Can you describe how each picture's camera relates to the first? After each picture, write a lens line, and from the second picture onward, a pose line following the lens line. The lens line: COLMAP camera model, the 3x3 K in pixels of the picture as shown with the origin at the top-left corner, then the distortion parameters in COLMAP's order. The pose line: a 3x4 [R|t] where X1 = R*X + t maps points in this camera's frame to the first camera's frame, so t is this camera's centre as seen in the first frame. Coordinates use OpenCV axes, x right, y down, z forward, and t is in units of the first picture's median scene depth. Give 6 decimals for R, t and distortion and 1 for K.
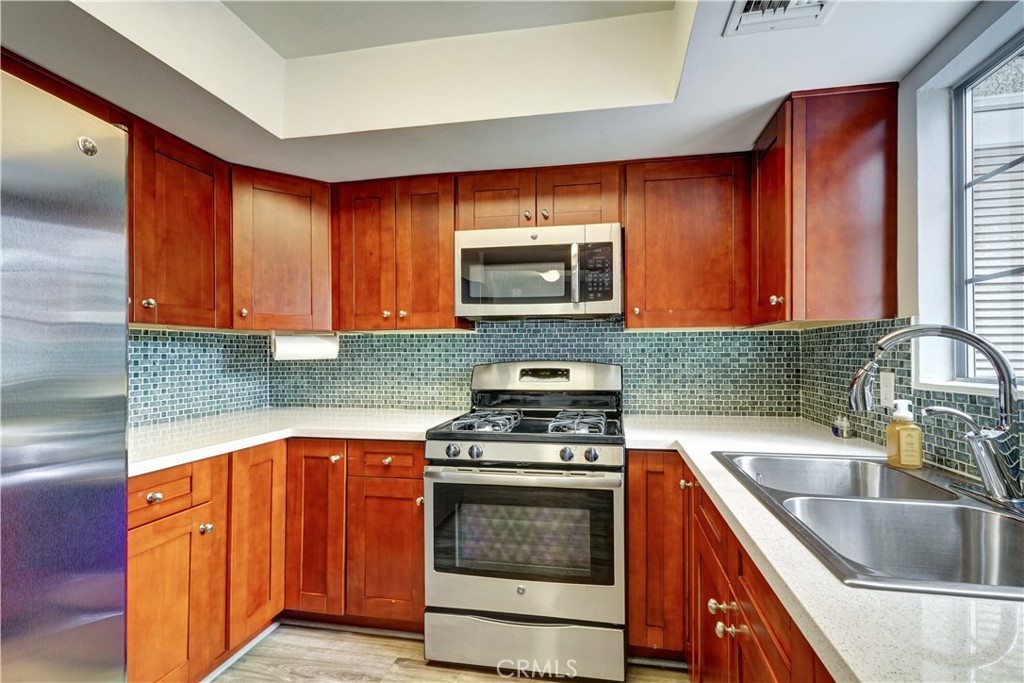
lens RADIAL K [[455.1, 0, 518.2], [0, 455.1, 347.9], [0, 0, 1]] dist [0.003317, -0.000718]
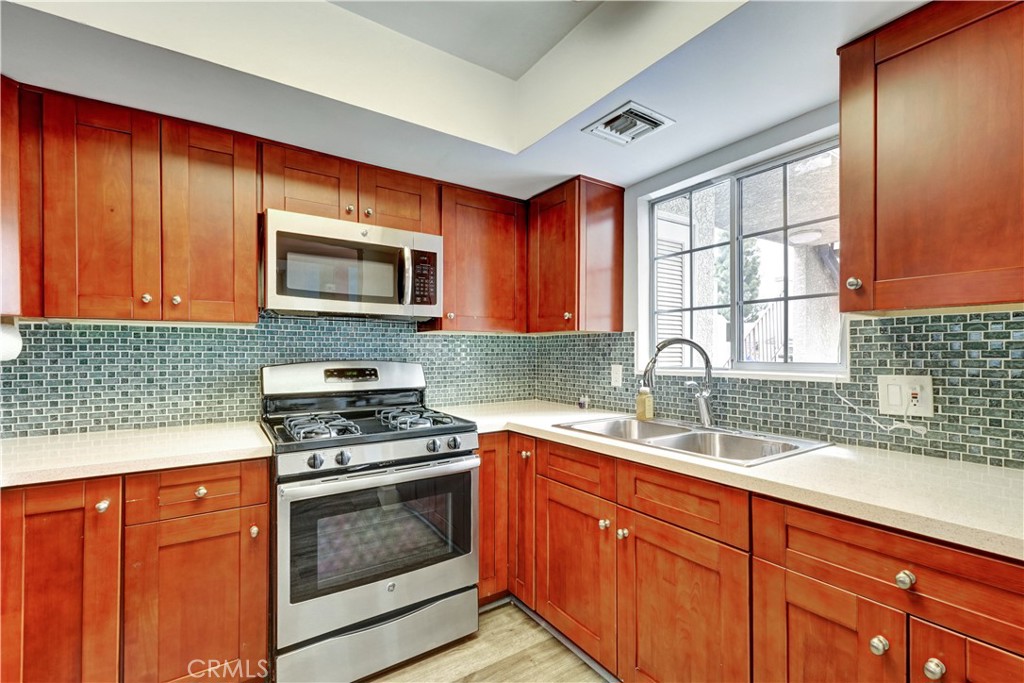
lens RADIAL K [[455.1, 0, 515.0], [0, 455.1, 348.1], [0, 0, 1]] dist [0.003317, -0.000718]
pose [[0.713023, 0.009411, 0.701078, -0.416247], [-0.010184, 0.999943, -0.003065, 0.001496], [-0.701067, -0.004955, 0.713078, 0.073234]]
